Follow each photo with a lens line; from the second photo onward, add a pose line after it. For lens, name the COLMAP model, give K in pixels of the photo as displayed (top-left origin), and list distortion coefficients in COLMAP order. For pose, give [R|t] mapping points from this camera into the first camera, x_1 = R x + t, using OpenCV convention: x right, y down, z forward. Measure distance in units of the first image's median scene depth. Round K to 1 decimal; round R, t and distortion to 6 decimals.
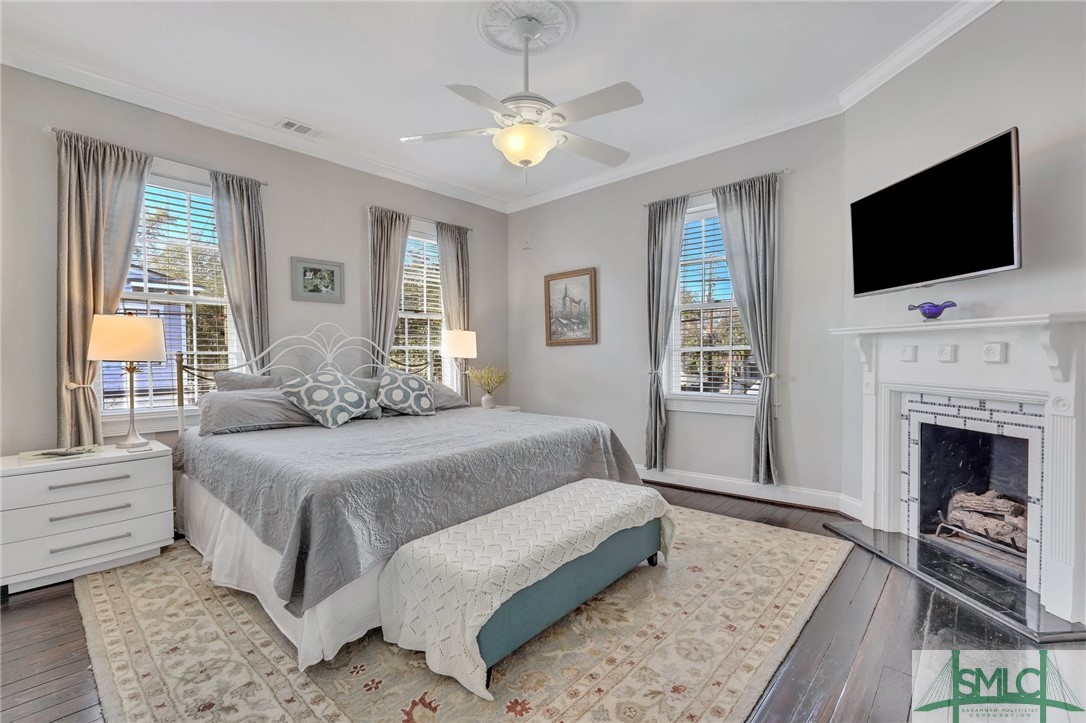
lens RADIAL K [[484.3, 0, 539.2], [0, 484.3, 364.1], [0, 0, 1]] dist [-0.011595, 0.005274]
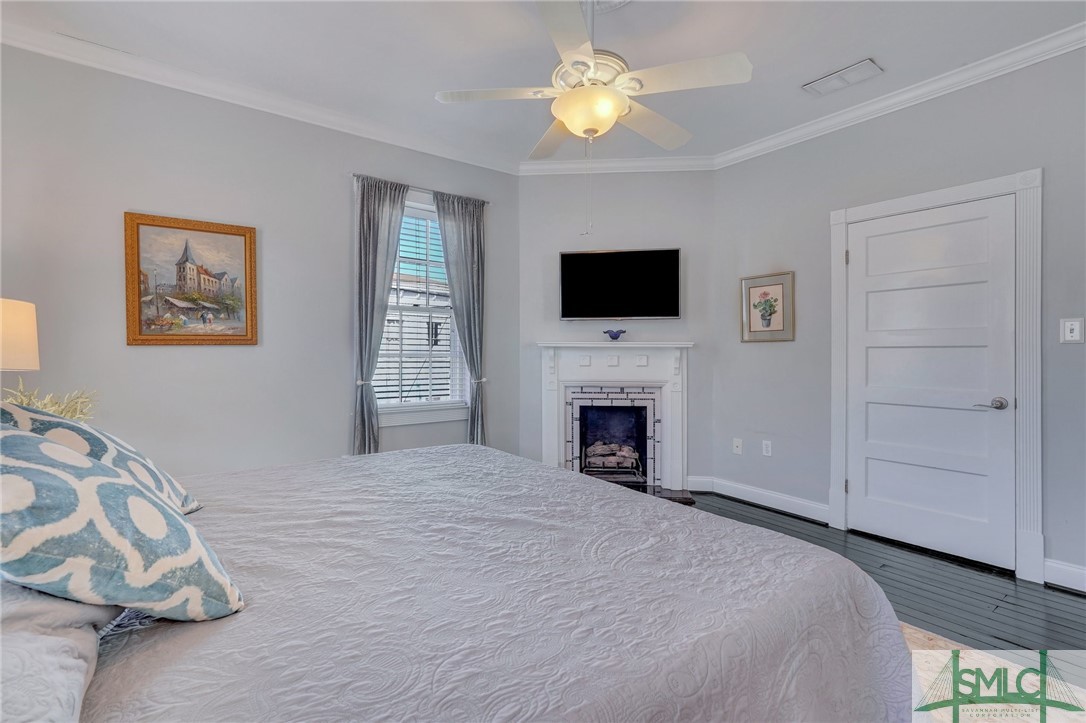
lens RADIAL K [[484.3, 0, 539.6], [0, 484.3, 351.4], [0, 0, 1]] dist [-0.011595, 0.005274]
pose [[0.193204, 0.019389, 0.980967, -0.739186], [0.016470, 0.999600, -0.023001, -0.018442], [-0.981020, 0.020600, 0.192807, 0.813521]]
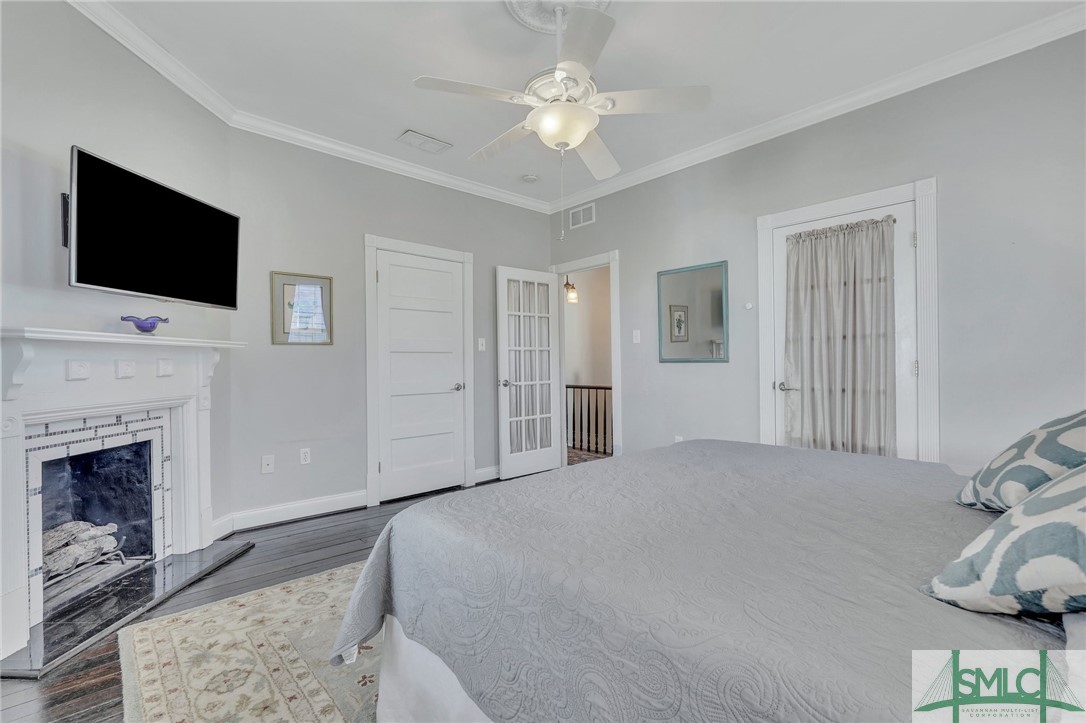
lens RADIAL K [[484.3, 0, 542.1], [0, 484.3, 361.4], [0, 0, 1]] dist [-0.011595, 0.005274]
pose [[-0.996421, 0.017160, 0.082775, -0.049228], [0.019185, 0.999534, 0.023730, -0.038591], [-0.082329, 0.025233, -0.996286, 1.655184]]
